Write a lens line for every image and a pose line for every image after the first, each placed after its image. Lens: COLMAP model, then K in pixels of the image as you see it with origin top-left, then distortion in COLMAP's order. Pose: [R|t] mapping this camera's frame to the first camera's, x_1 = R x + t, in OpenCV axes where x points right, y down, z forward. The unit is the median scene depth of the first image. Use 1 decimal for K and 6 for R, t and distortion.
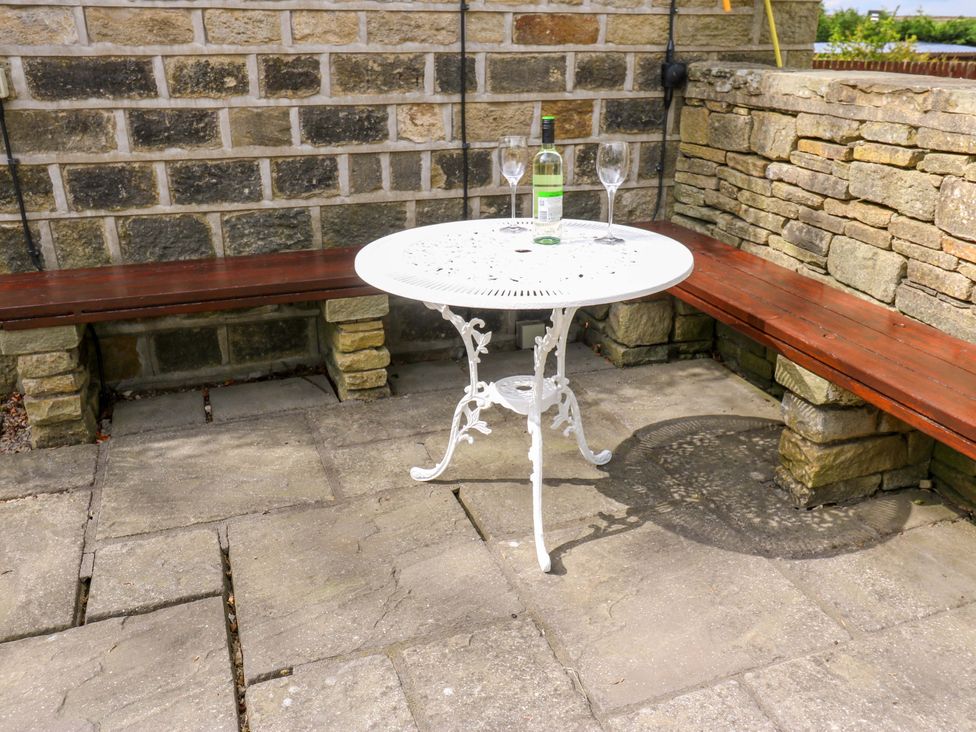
lens RADIAL K [[849.6, 0, 495.2], [0, 849.6, 361.7], [0, 0, 1]] dist [0.021161, 0.005707]
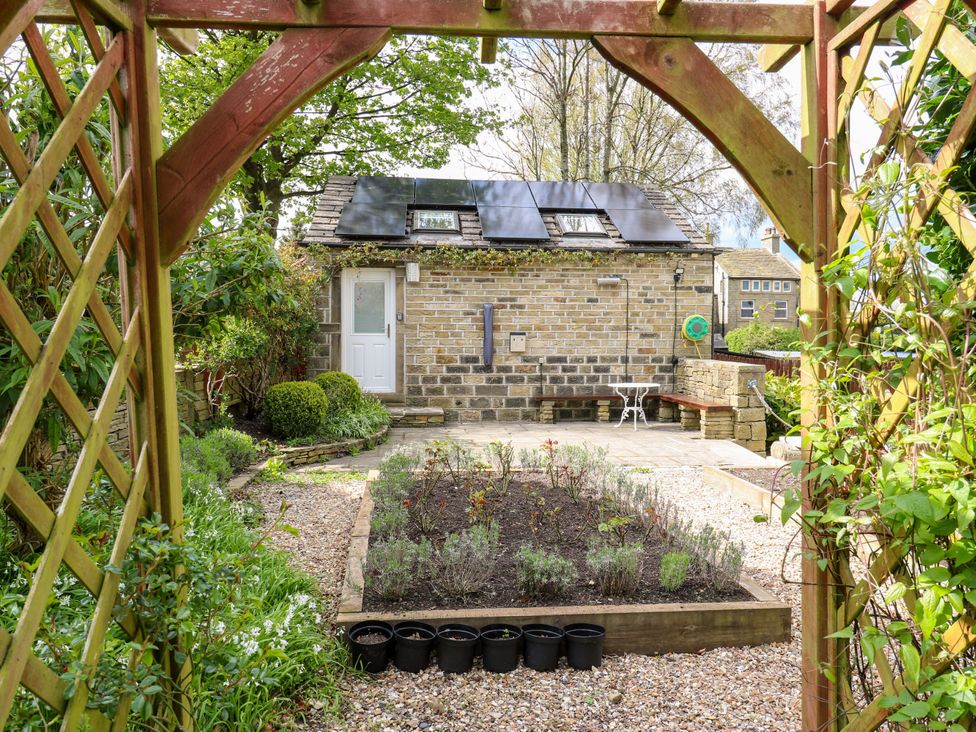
lens RADIAL K [[737.4, 0, 490.8], [0, 737.4, 369.0], [0, 0, 1]] dist [0.015730, 0.002364]
pose [[0.971621, 0.006432, -0.236456, 0.211153], [-0.084531, 0.943063, -0.321694, 1.161790], [0.220924, 0.332552, 0.916843, -3.092749]]
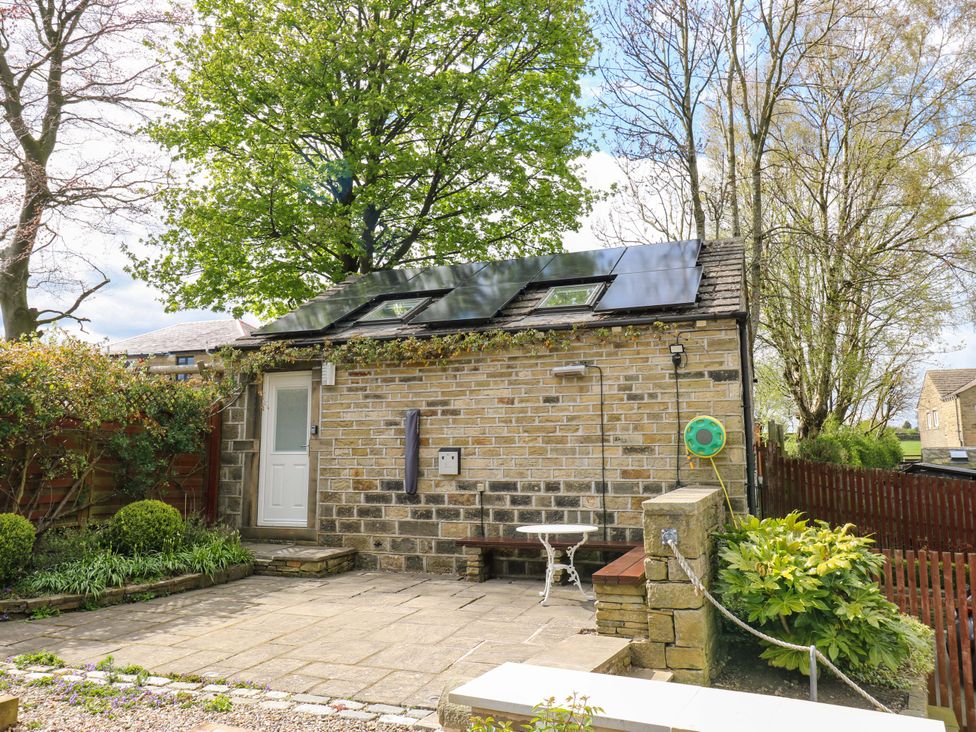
lens RADIAL K [[737.4, 0, 492.8], [0, 737.4, 361.0], [0, 0, 1]] dist [0.015730, 0.002364]
pose [[0.765462, -0.094212, -0.636547, 1.494944], [-0.230029, 0.883796, -0.407420, 0.476497], [0.600961, 0.458289, 0.654841, -1.307277]]
